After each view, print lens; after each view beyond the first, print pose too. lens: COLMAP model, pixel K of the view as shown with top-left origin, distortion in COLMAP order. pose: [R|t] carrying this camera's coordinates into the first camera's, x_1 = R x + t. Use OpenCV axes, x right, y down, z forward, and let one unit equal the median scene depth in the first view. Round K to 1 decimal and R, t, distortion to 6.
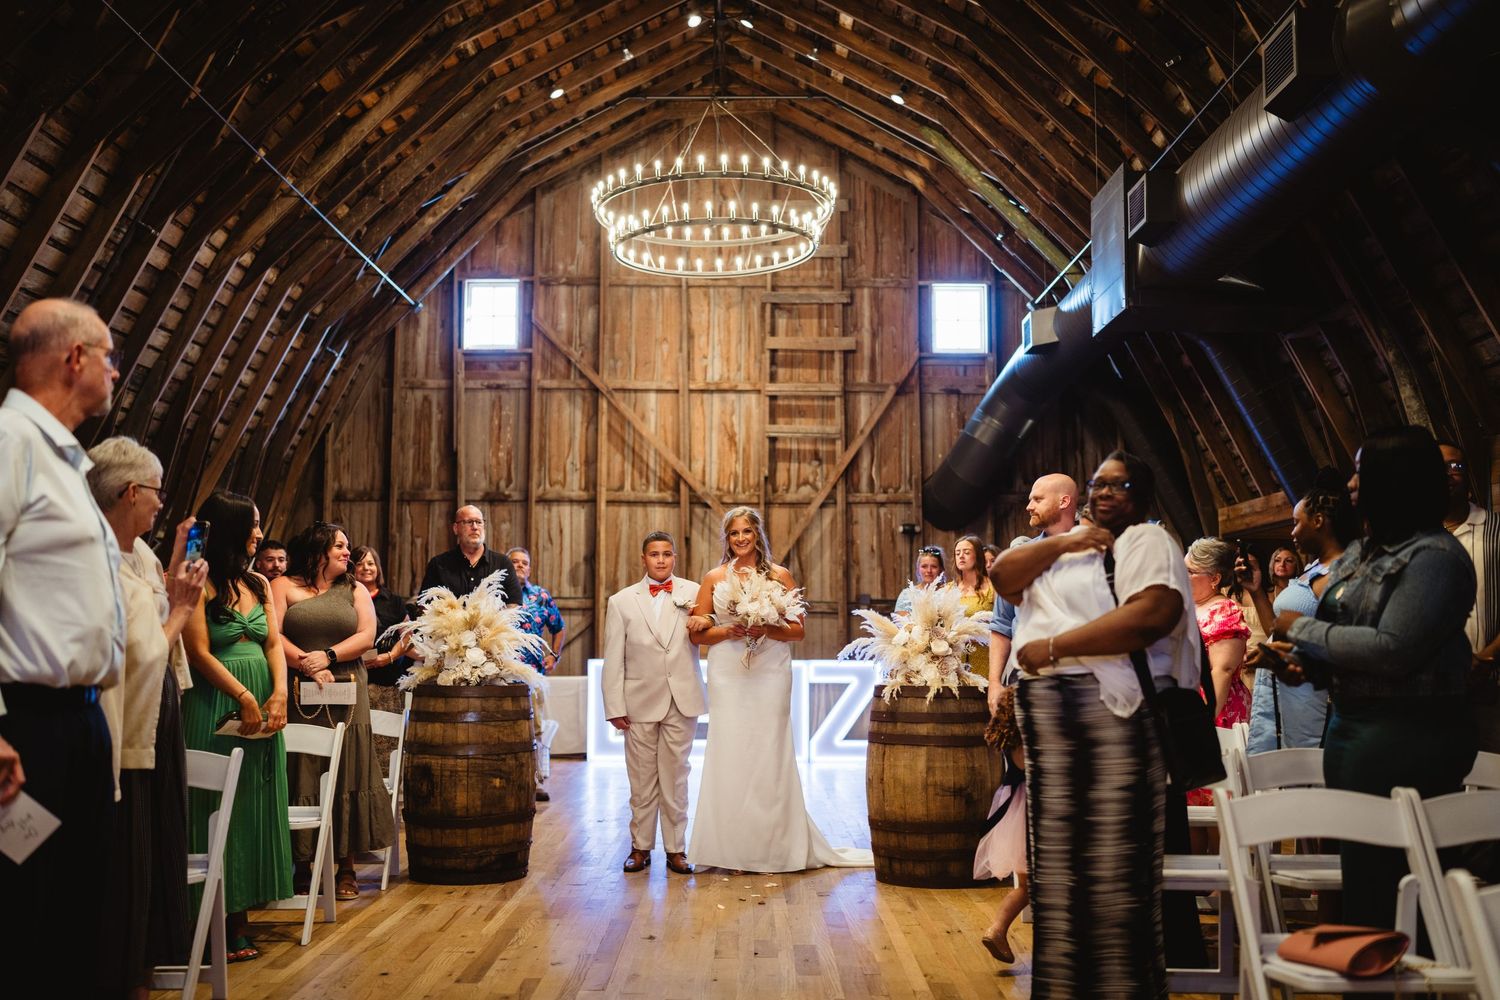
lens RADIAL K [[1473.8, 0, 745.8], [0, 1473.8, 497.5], [0, 0, 1]] dist [-0.047782, 0.176715]
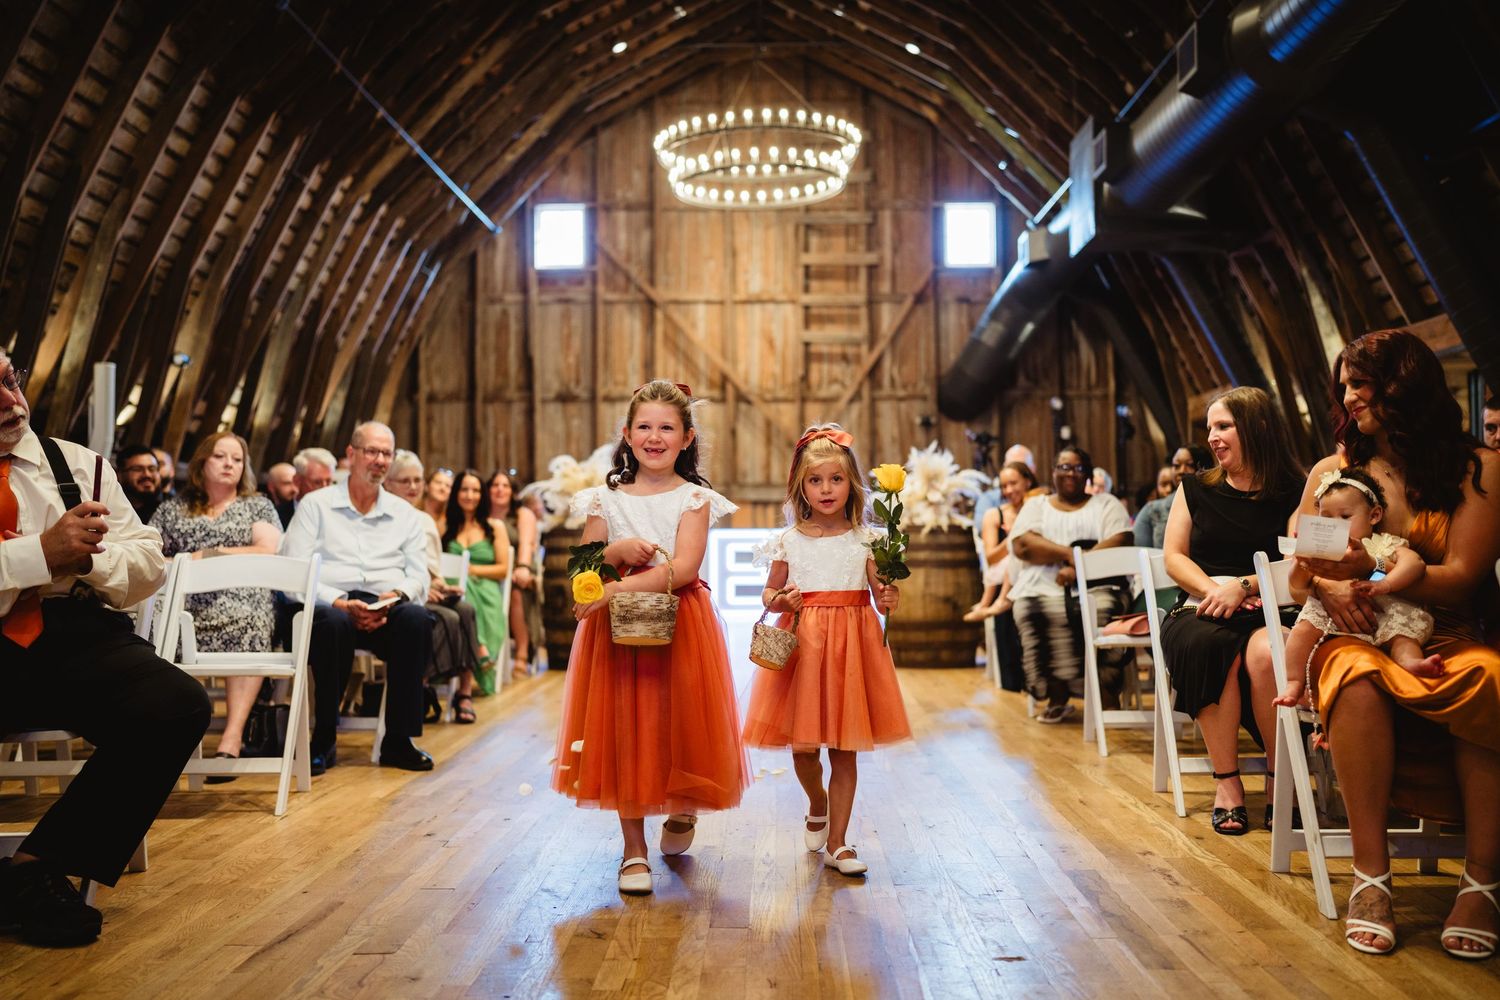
lens RADIAL K [[1499.2, 0, 750.0], [0, 1499.2, 500.0], [0, 0, 1]] dist [-0.057393, 0.183111]
pose [[0.999809, -0.009034, -0.017357, -0.006756], [0.010142, 0.997843, 0.064858, 0.006015], [0.016734, -0.065022, 0.997744, -0.174858]]
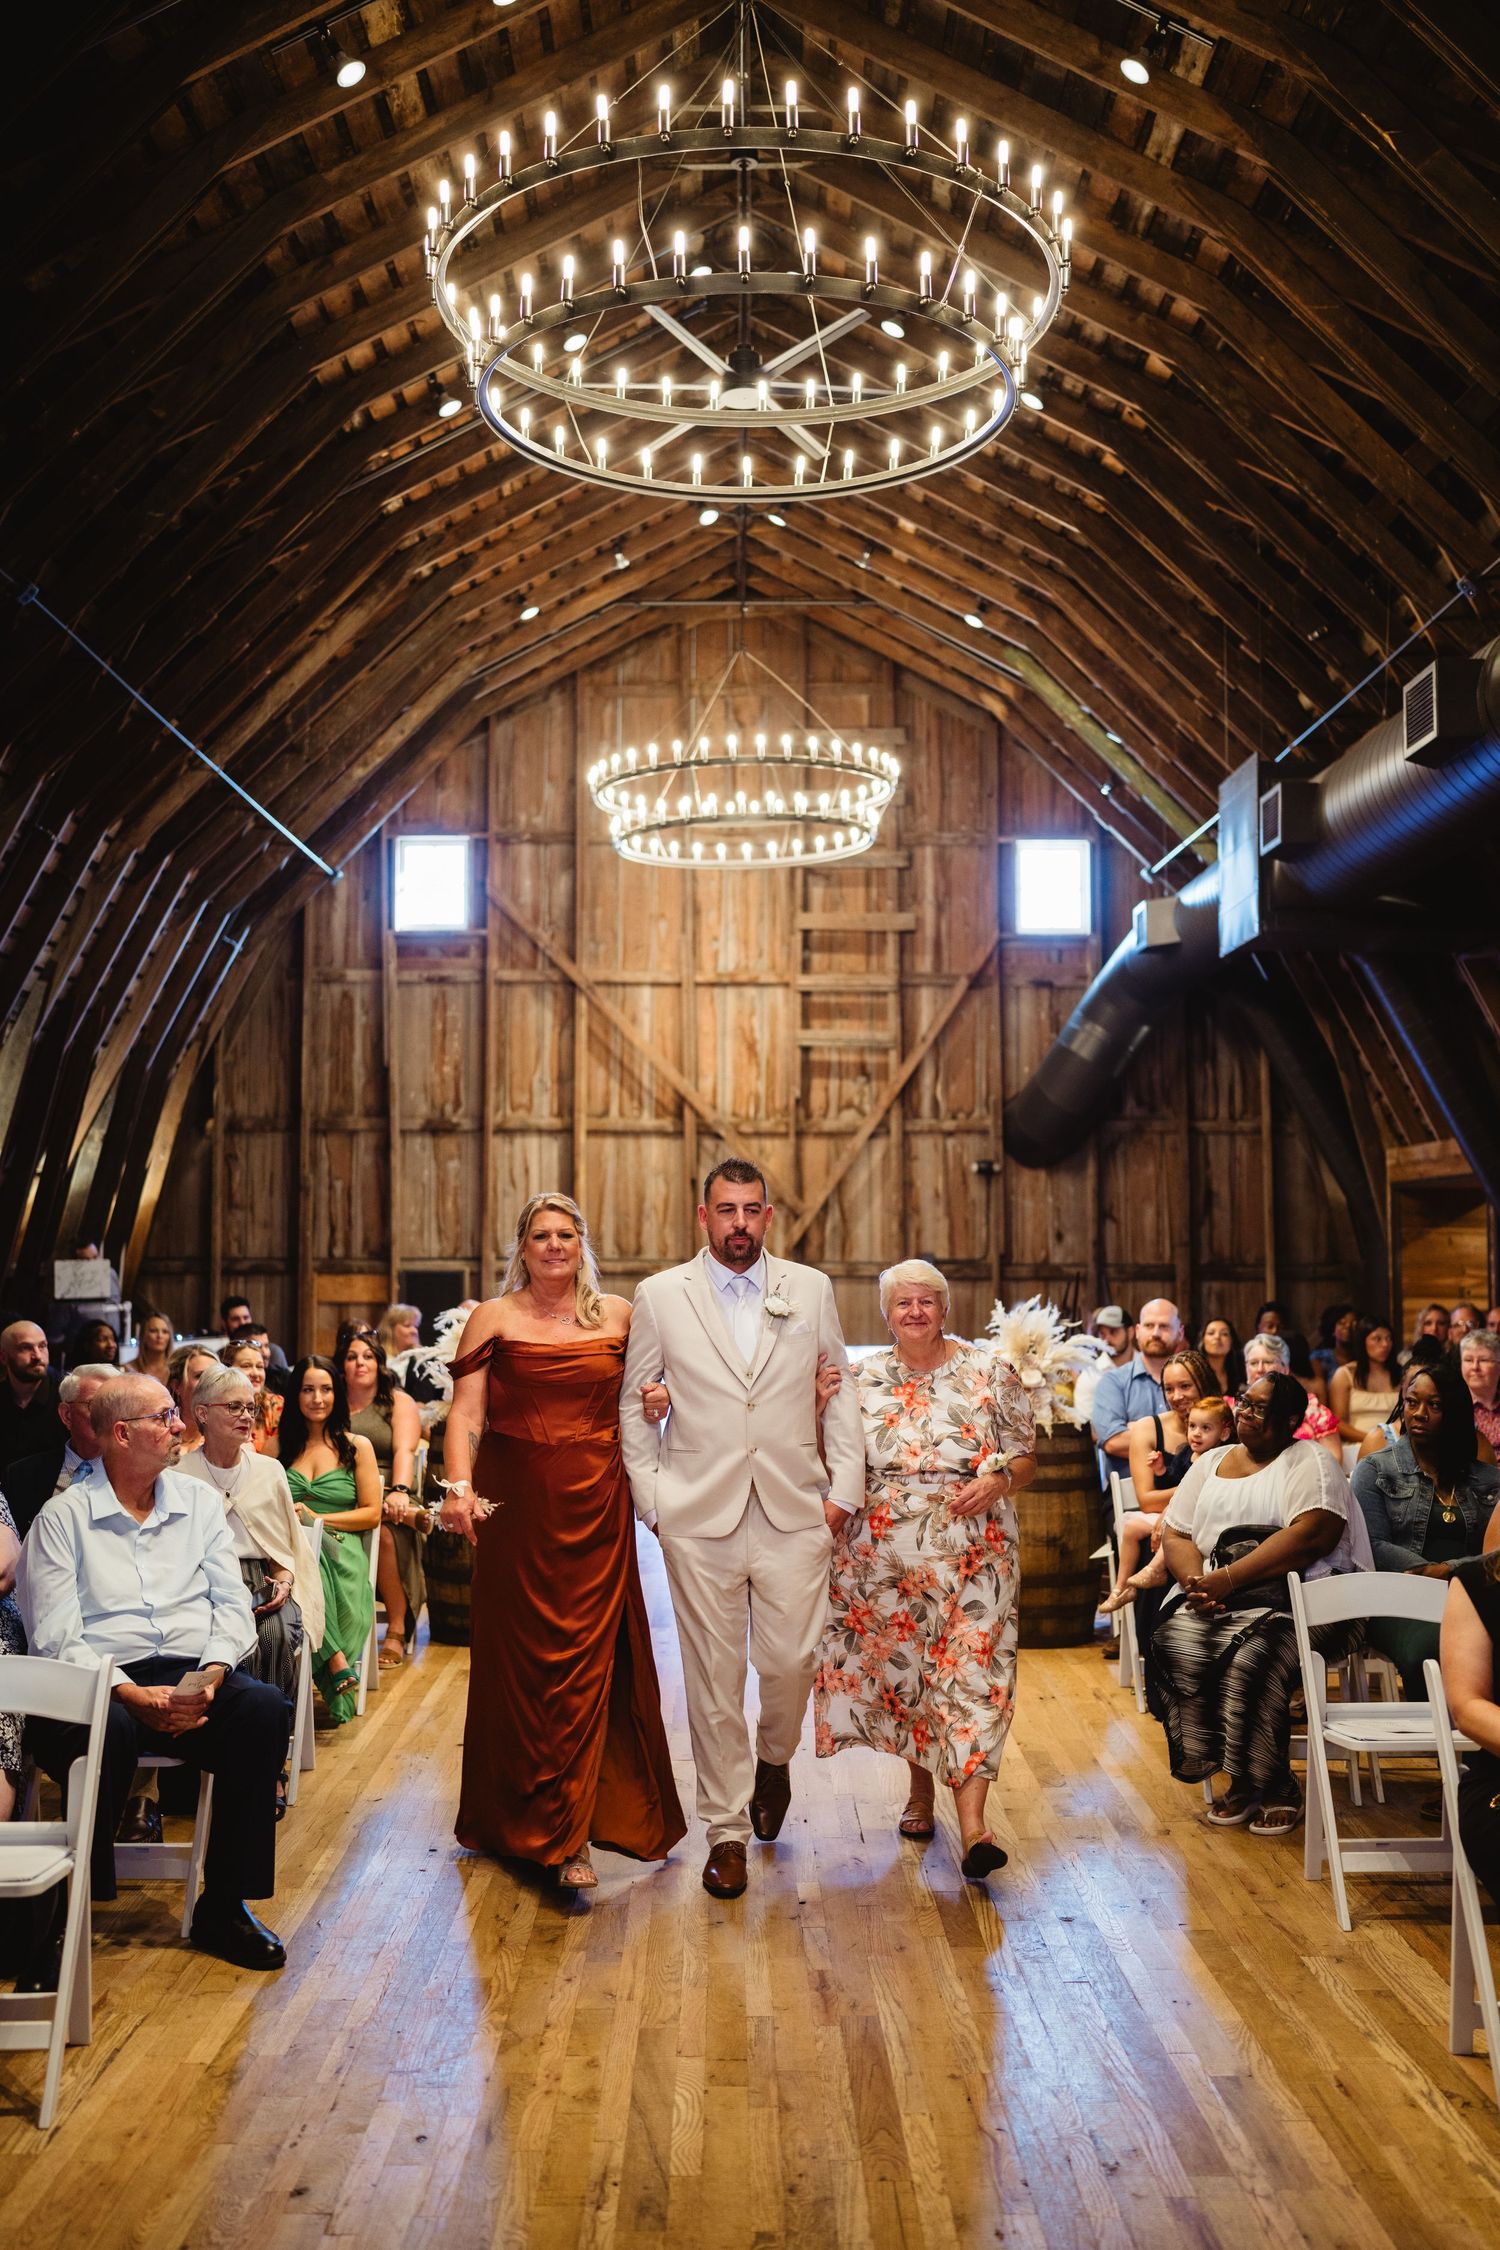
lens RADIAL K [[2238.4, 0, 734.9], [0, 2238.4, 1123.9], [0, 0, 1]] dist [-0.057990, 0.191709]
pose [[0.999985, -0.002974, 0.004496, -0.023561], [0.002789, 0.999178, 0.040452, -0.047927], [-0.004613, -0.040439, 0.999171, -0.151407]]
